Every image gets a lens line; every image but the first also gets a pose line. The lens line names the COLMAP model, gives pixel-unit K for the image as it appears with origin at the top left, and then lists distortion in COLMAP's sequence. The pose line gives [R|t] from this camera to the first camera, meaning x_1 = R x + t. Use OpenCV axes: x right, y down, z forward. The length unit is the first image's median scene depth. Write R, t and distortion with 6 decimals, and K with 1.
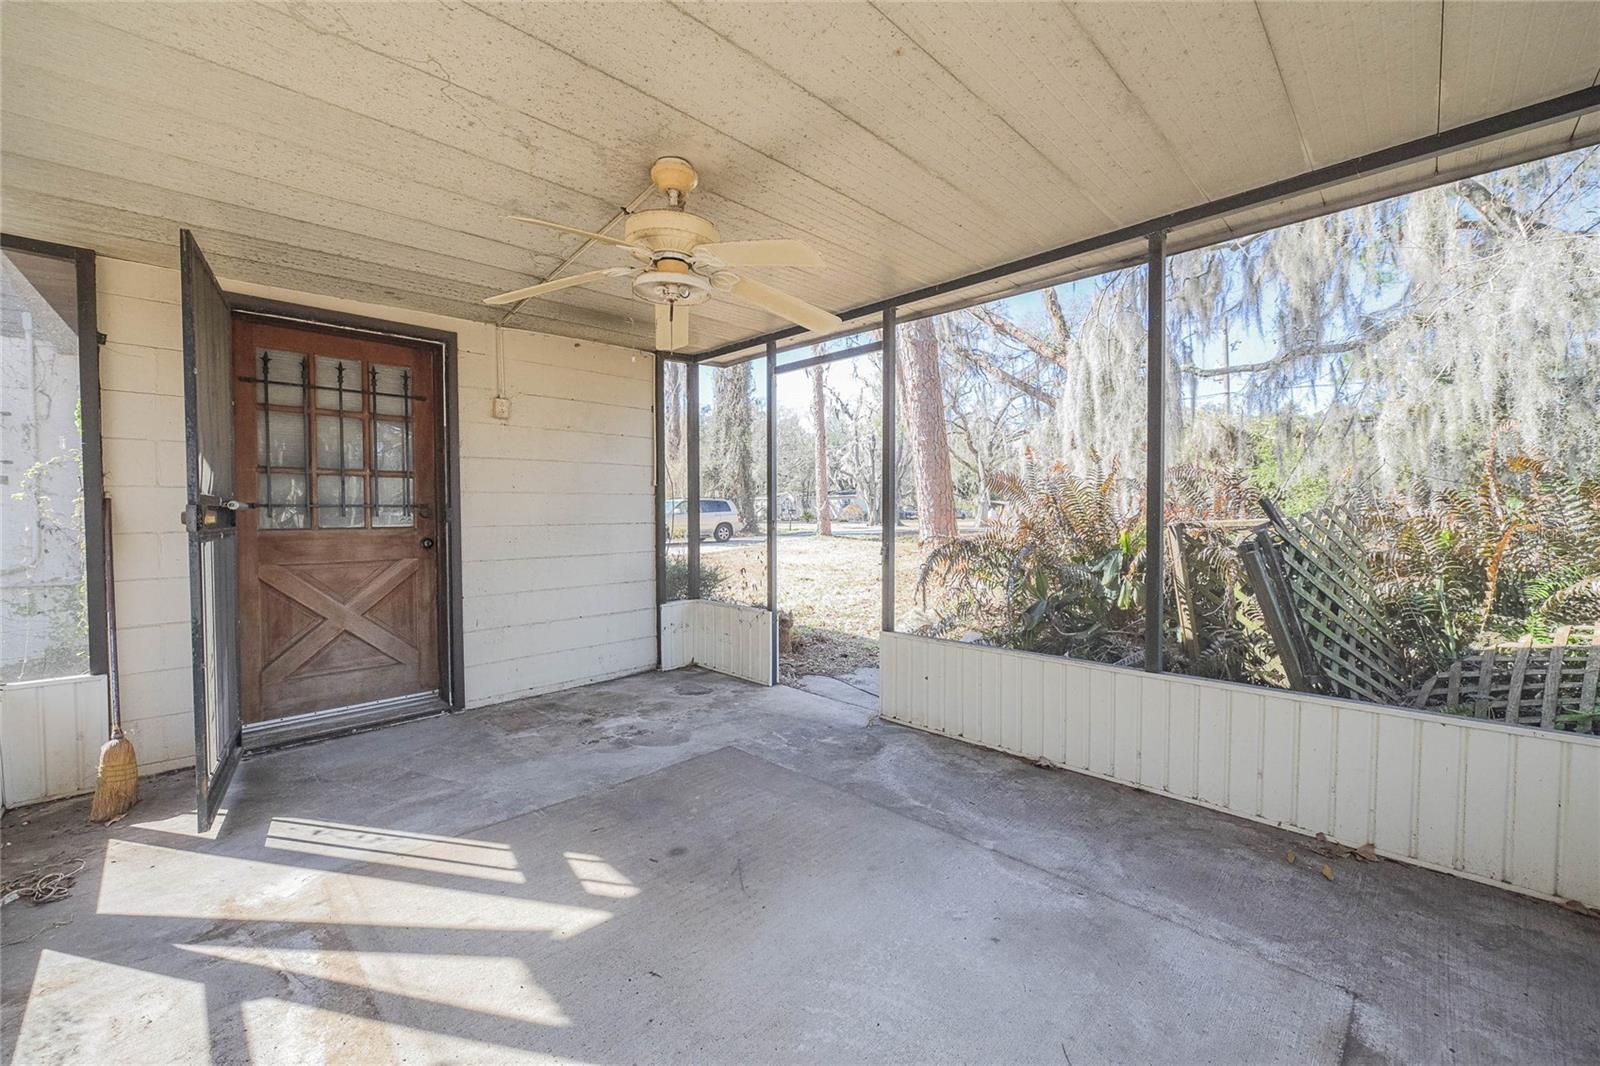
lens RADIAL K [[646.6, 0, 796.9], [0, 646.6, 526.3], [0, 0, 1]] dist [-0.009462, -0.000528]
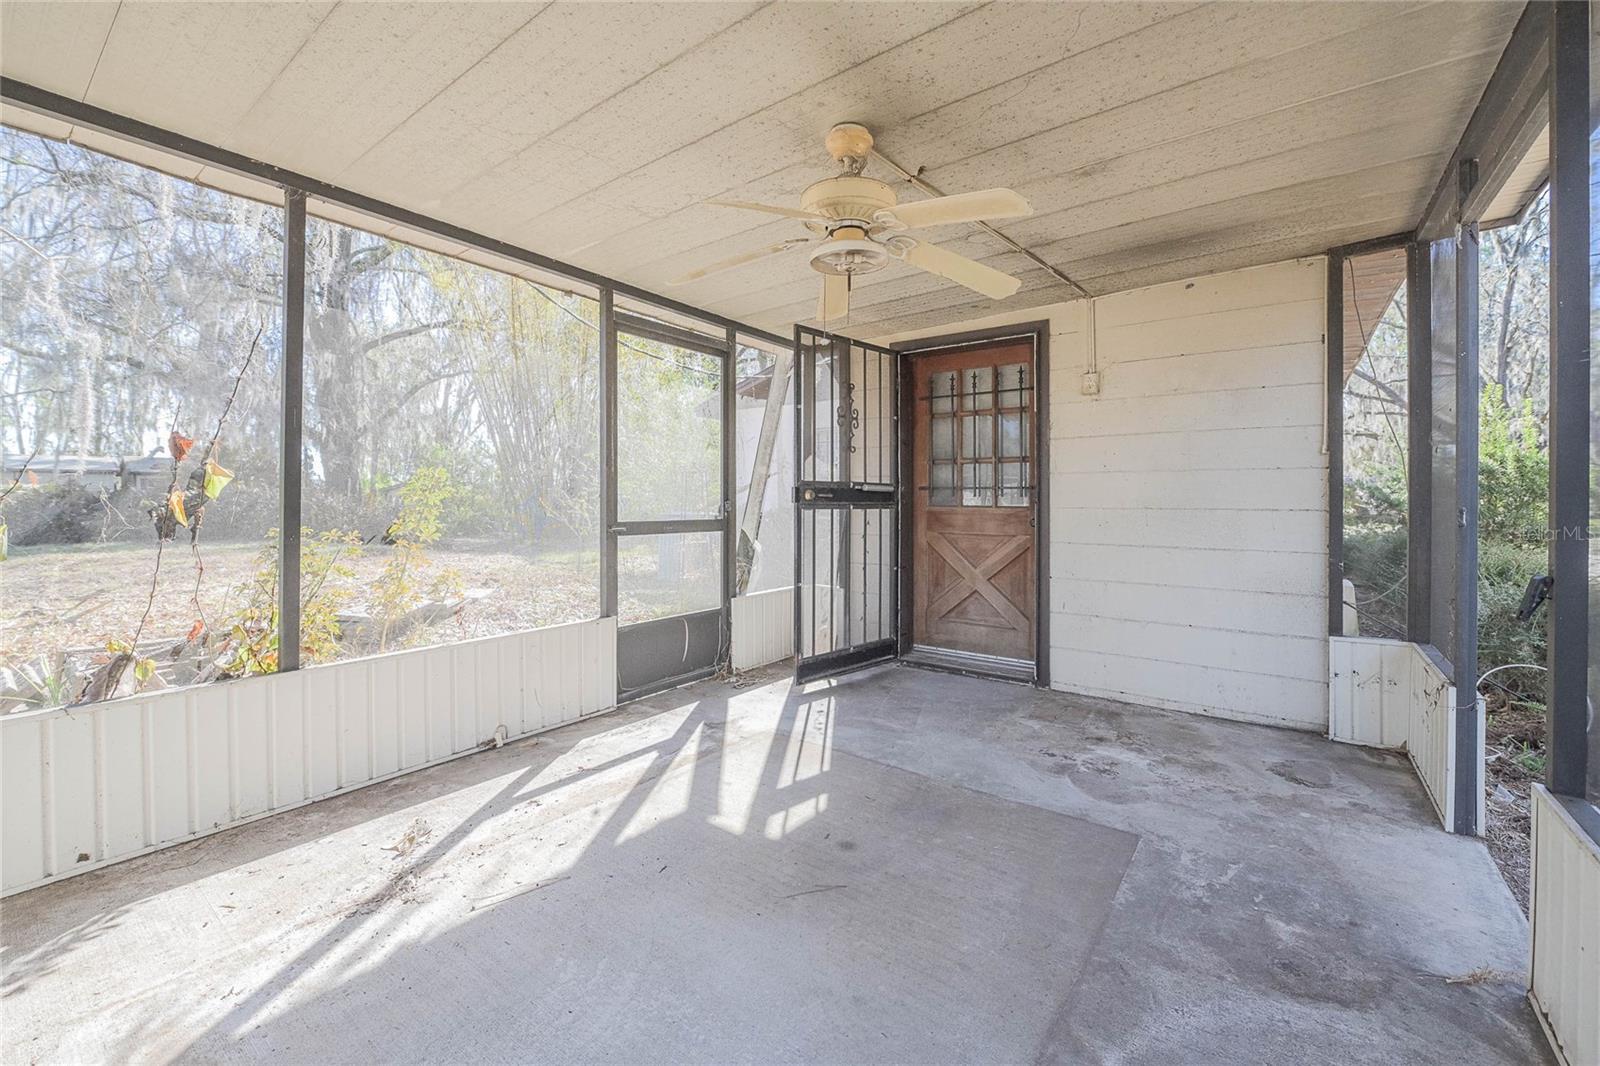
lens RADIAL K [[646.6, 0, 789.3], [0, 646.6, 499.9], [0, 0, 1]] dist [-0.009462, -0.000528]
pose [[0.138246, 0.008596, -0.990361, 0.475046], [-0.029533, 0.999553, 0.004554, -0.004485], [0.989958, 0.028618, 0.138438, 0.493885]]
